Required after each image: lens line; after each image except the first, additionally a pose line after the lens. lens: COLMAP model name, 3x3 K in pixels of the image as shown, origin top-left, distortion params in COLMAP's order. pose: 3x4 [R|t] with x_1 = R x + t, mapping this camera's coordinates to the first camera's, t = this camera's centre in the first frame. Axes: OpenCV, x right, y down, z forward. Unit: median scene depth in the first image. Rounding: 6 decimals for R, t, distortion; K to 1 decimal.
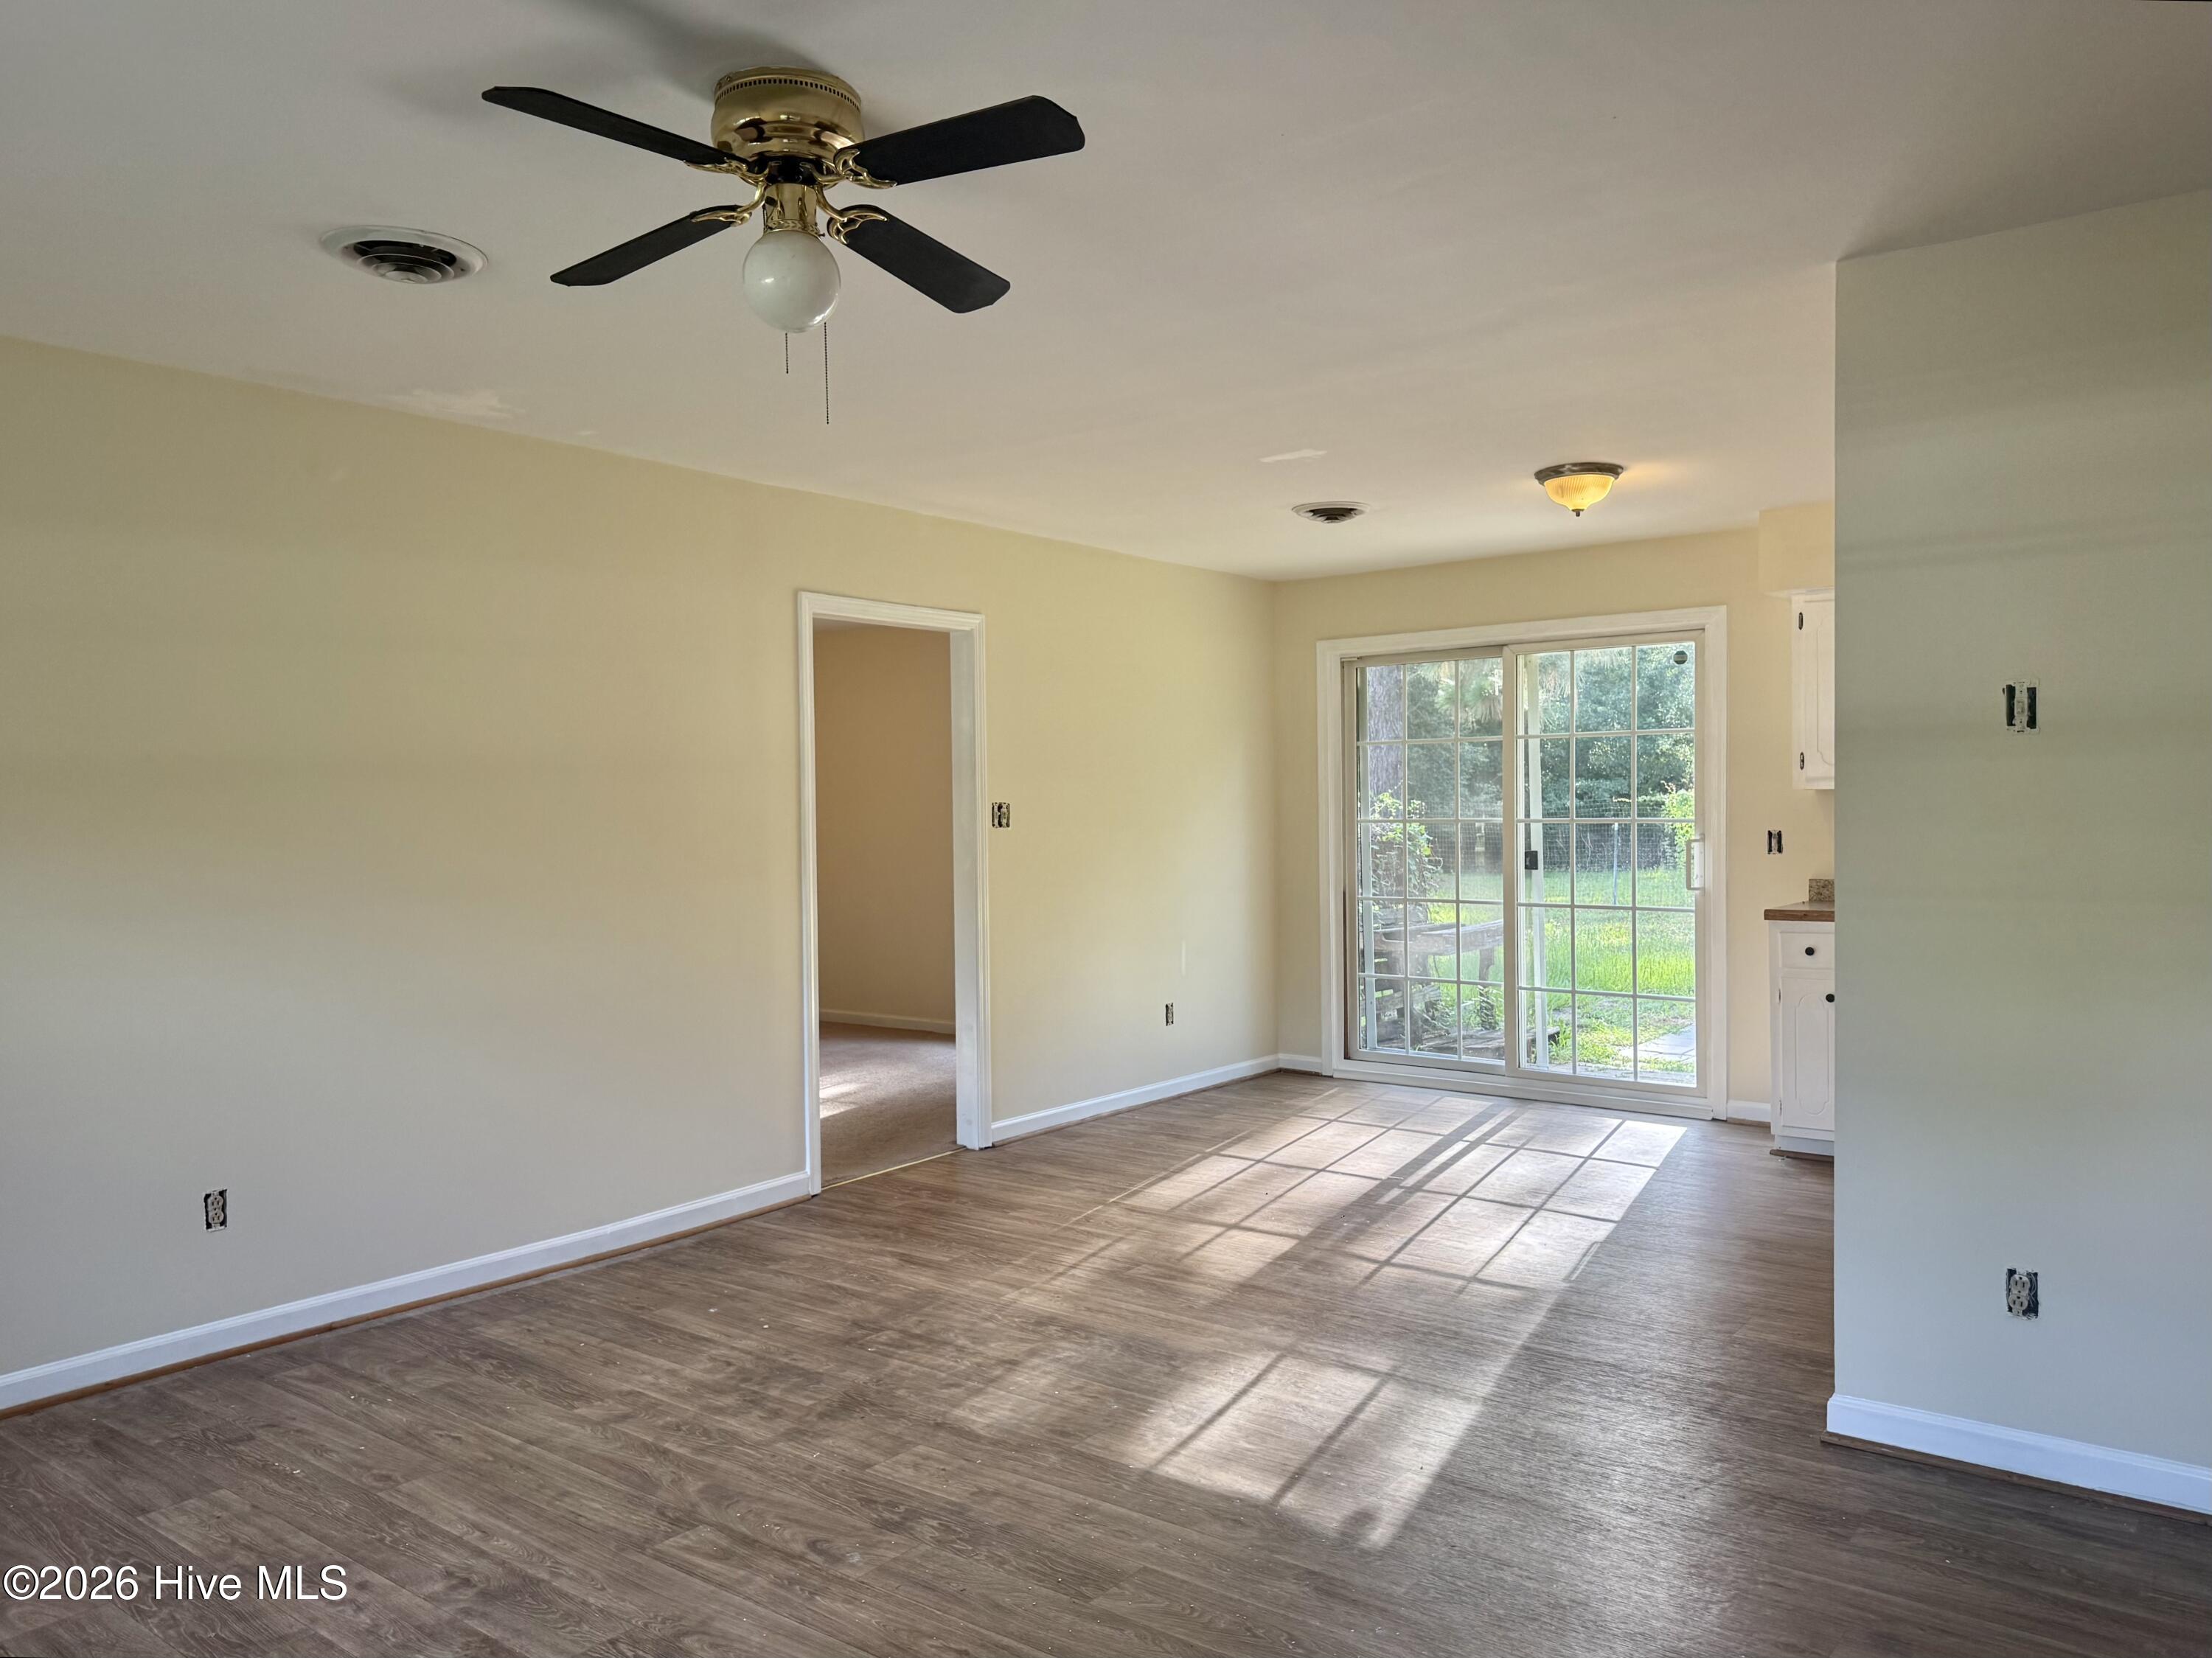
lens RADIAL K [[1609.6, 0, 1106.0], [0, 1609.6, 829.0], [0, 0, 1]] dist [0.182465, -0.272511]
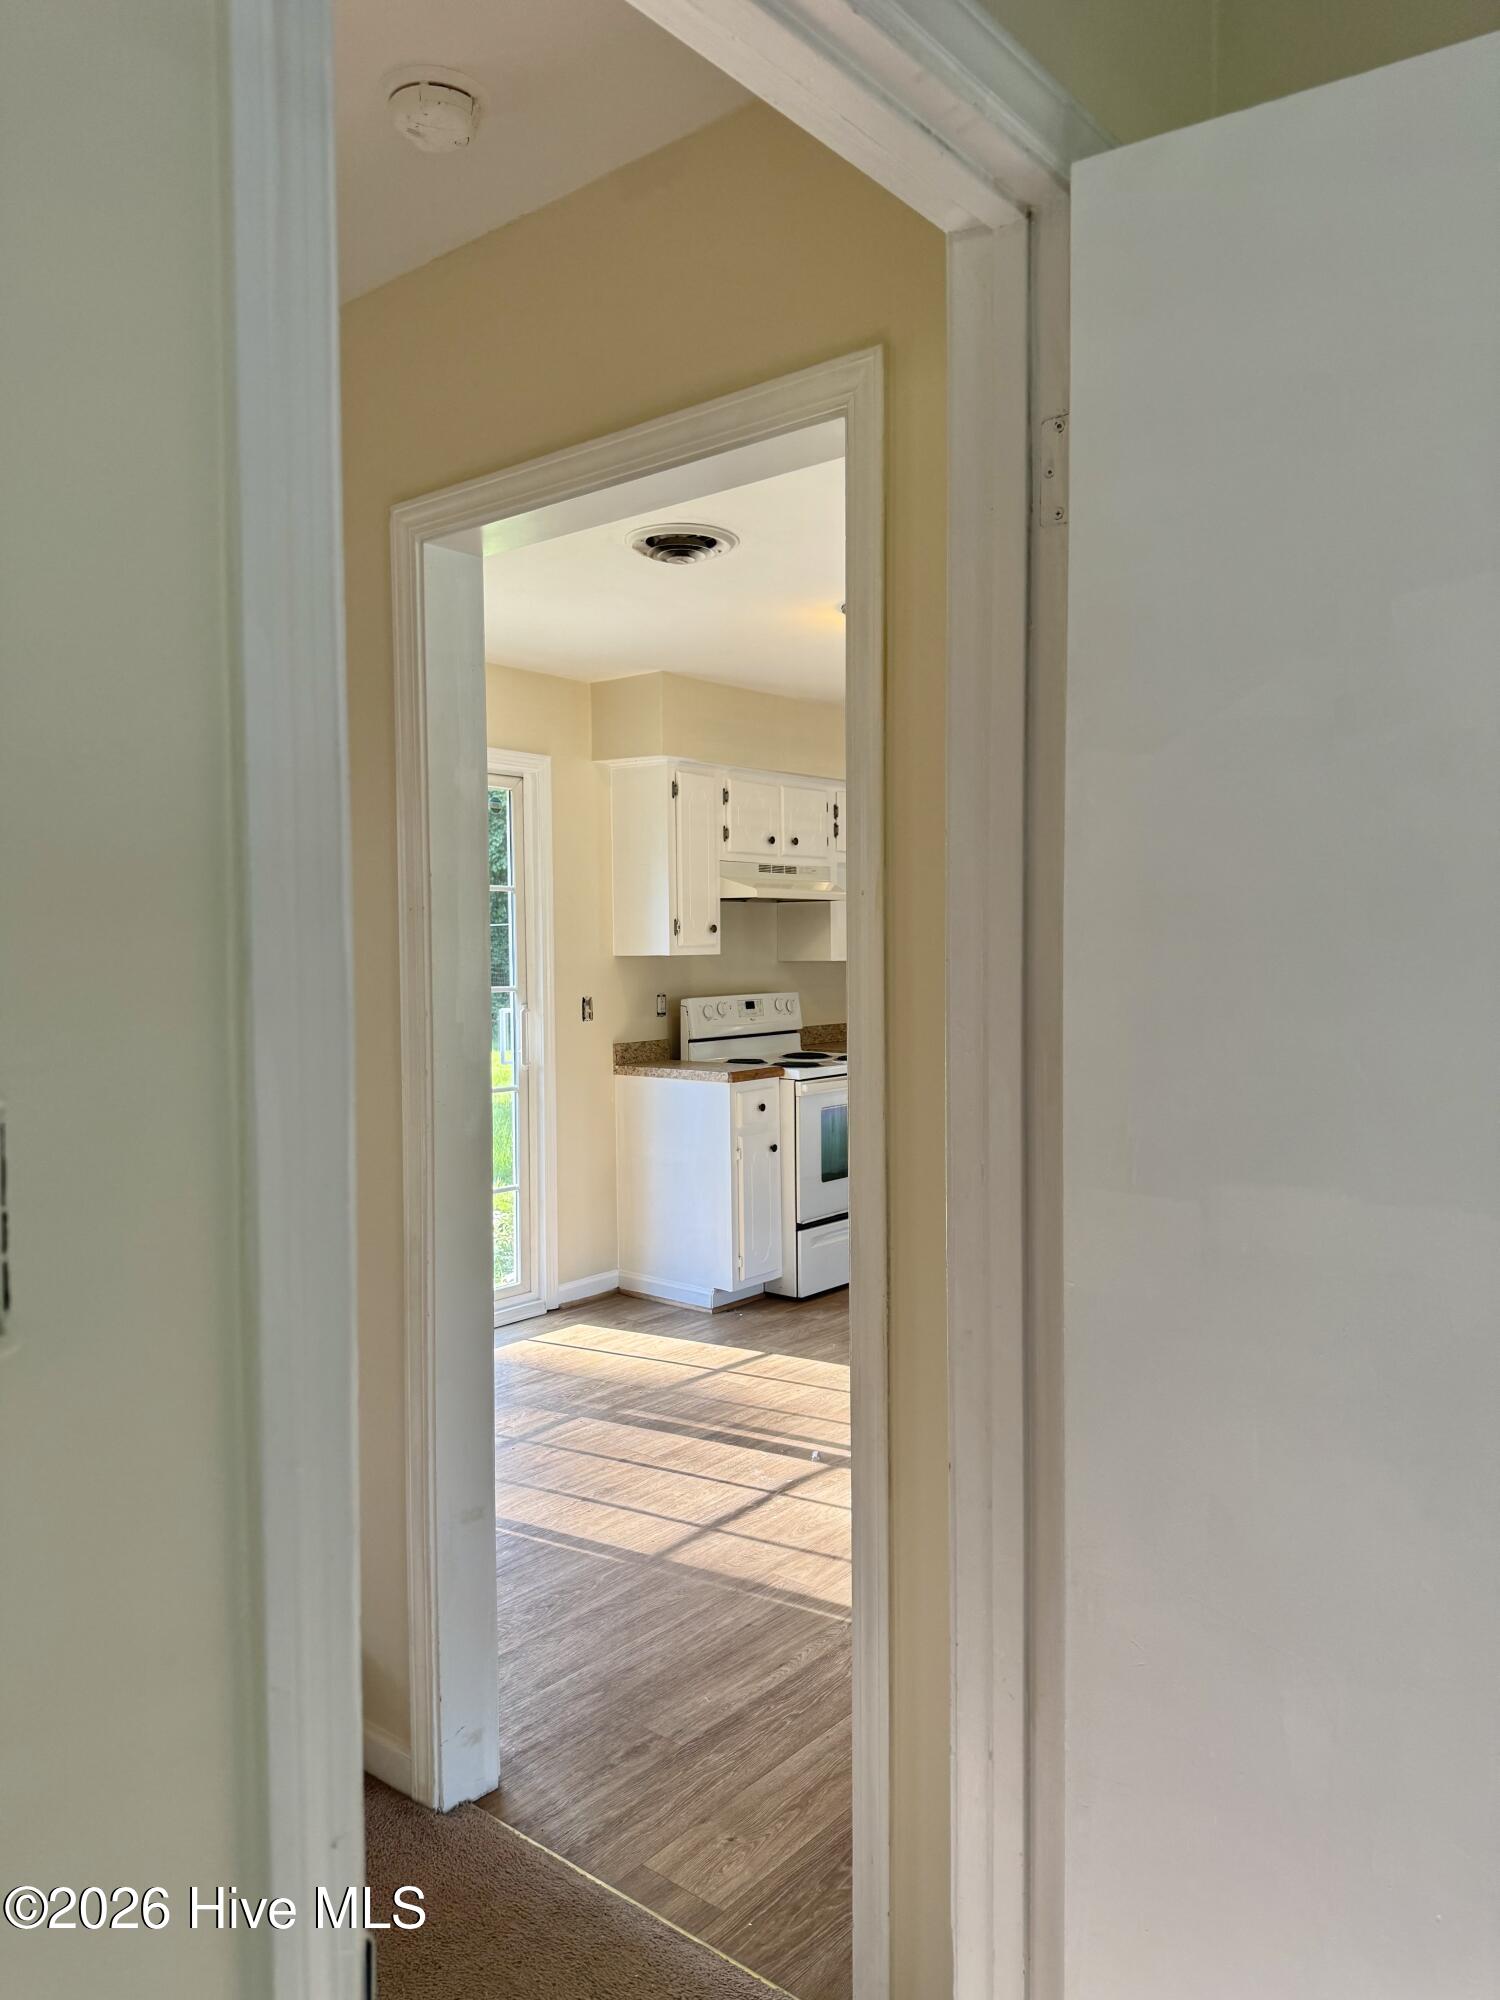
lens RADIAL K [[1419.6, 0, 750.0], [0, 1419.6, 1000.0], [0, 0, 1]] dist [0.045724, -0.088170]
pose [[0.039425, -0.026499, 0.998871, -0.644070], [0.024621, 0.999371, 0.025540, -0.024160], [-0.998919, 0.023587, 0.040053, 1.301913]]
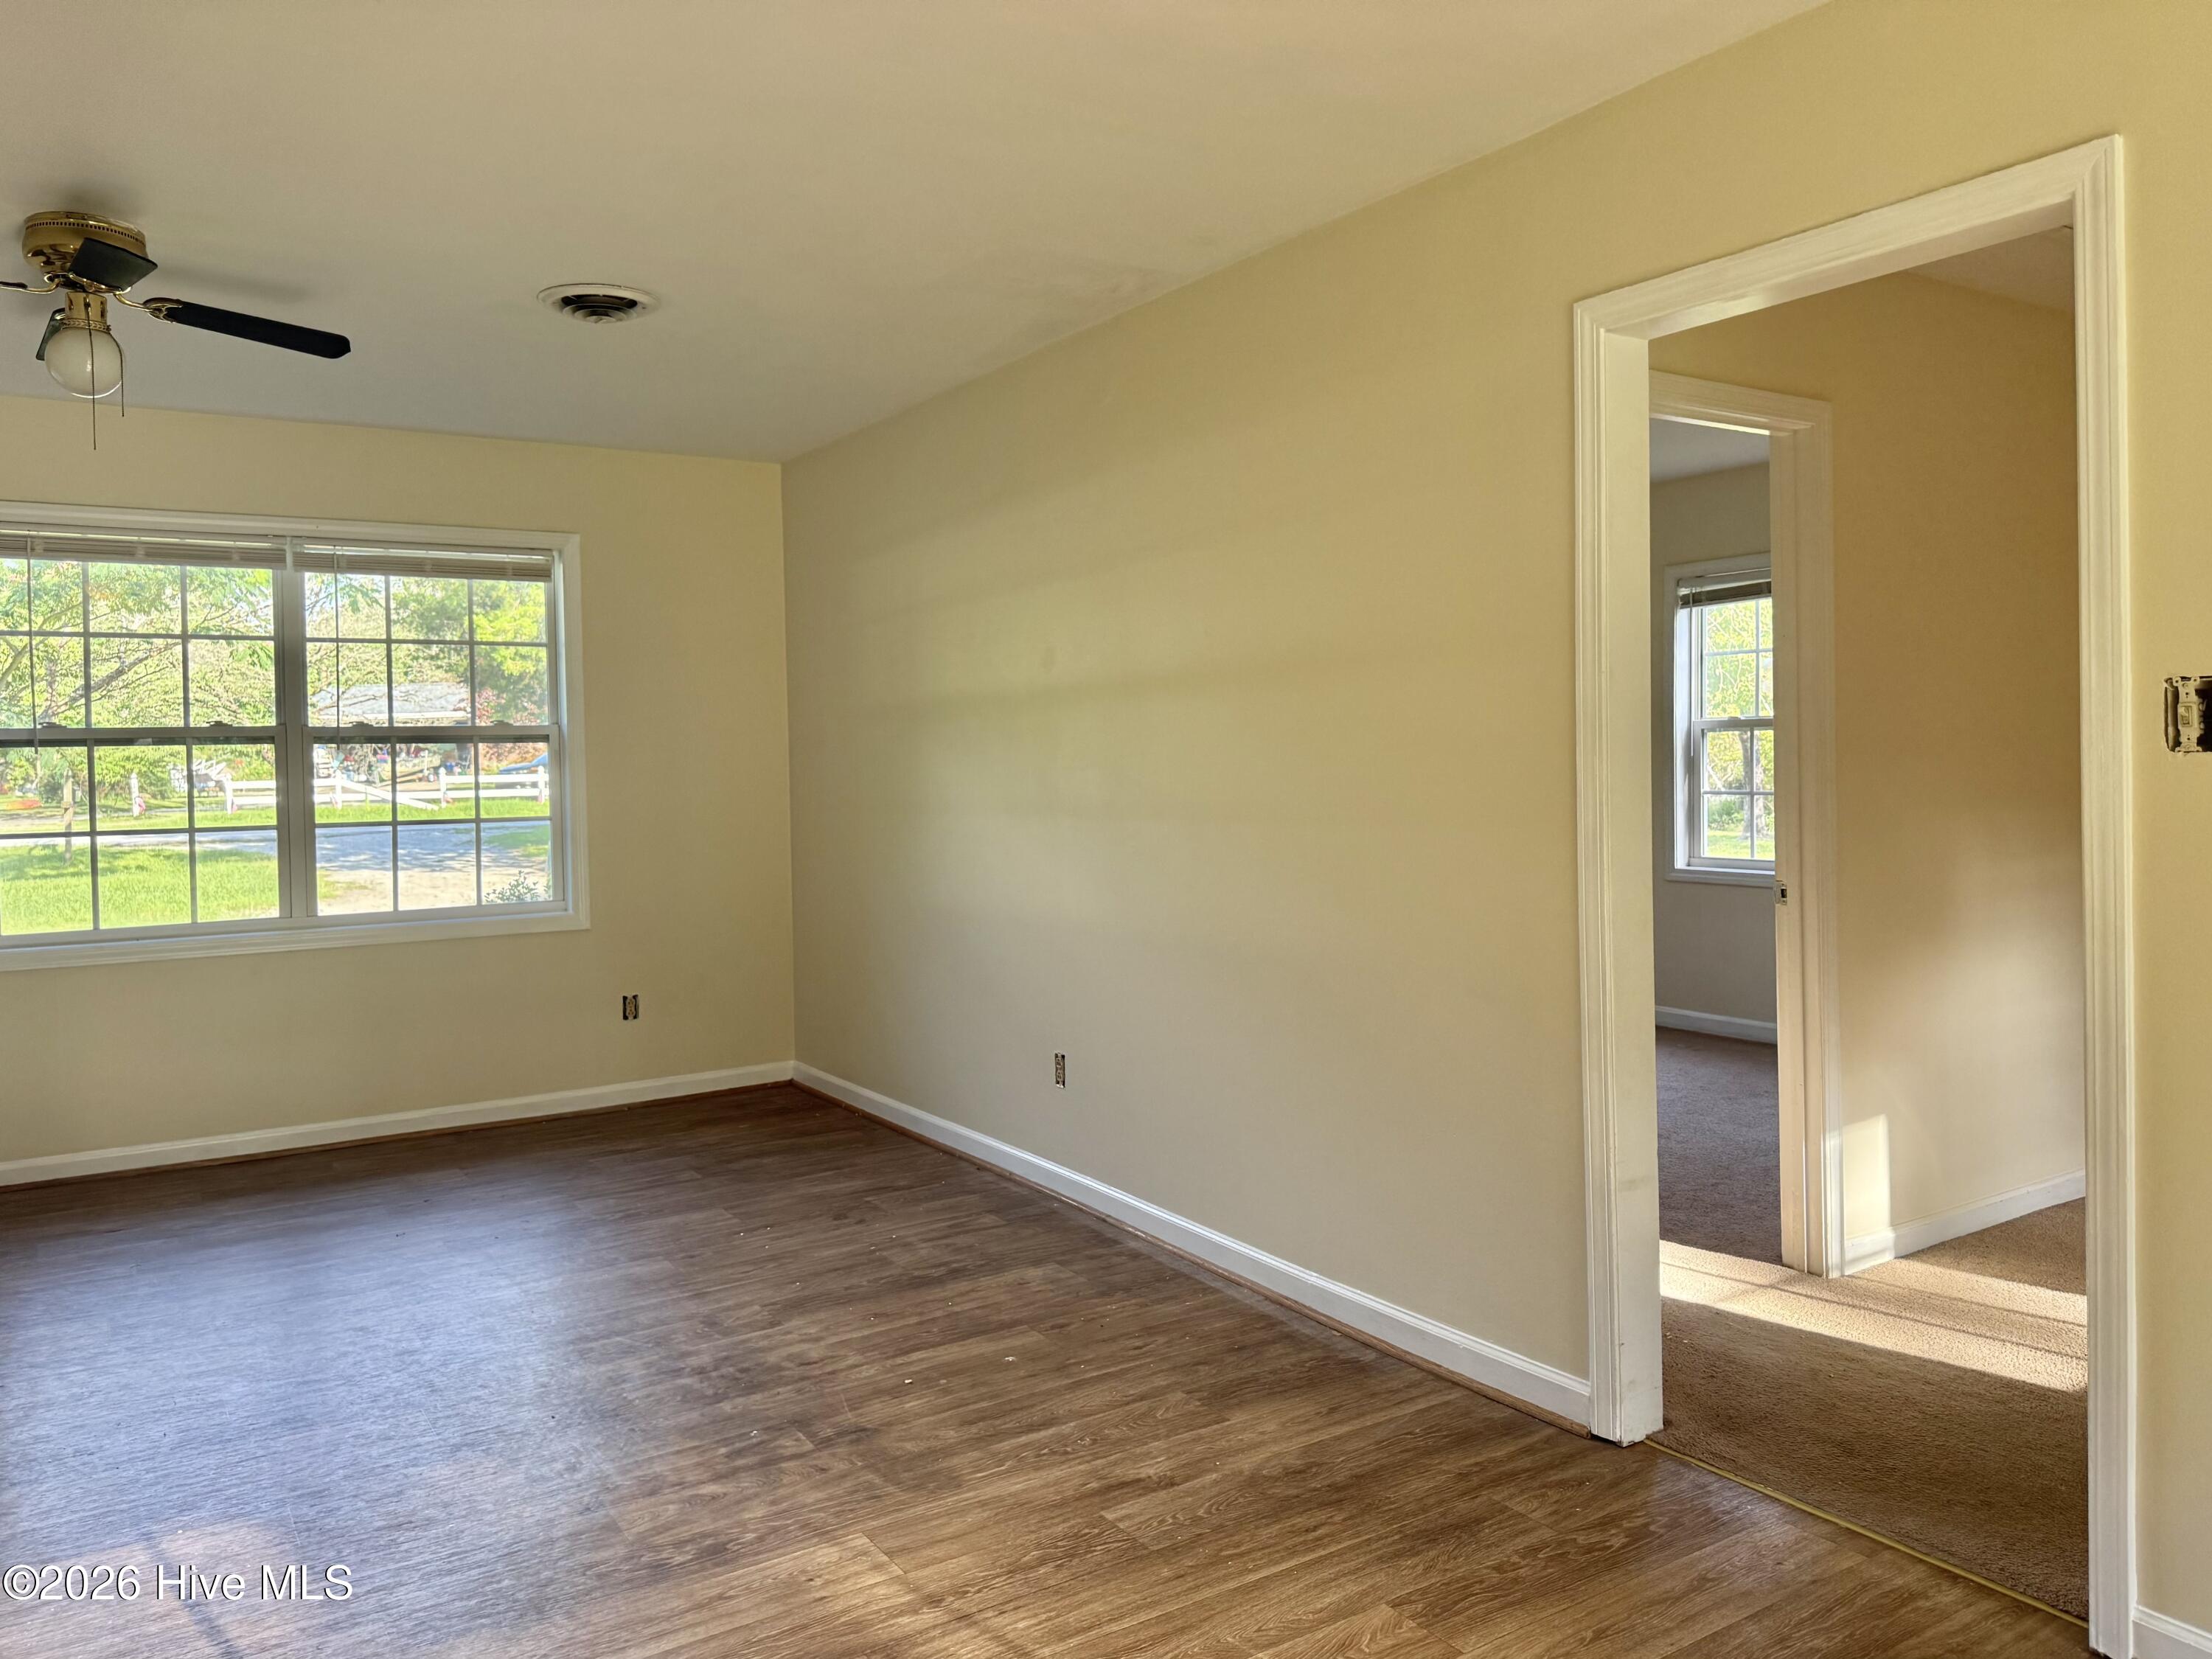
lens RADIAL K [[1629.8, 0, 1106.0], [0, 1629.8, 829.5], [0, 0, 1]] dist [0.076799, -0.110373]
pose [[-0.325660, 0.070543, -0.942852, 0.473817], [0.000317, 0.997221, 0.074502, -0.018427], [0.945487, 0.023963, -0.324777, 1.307217]]
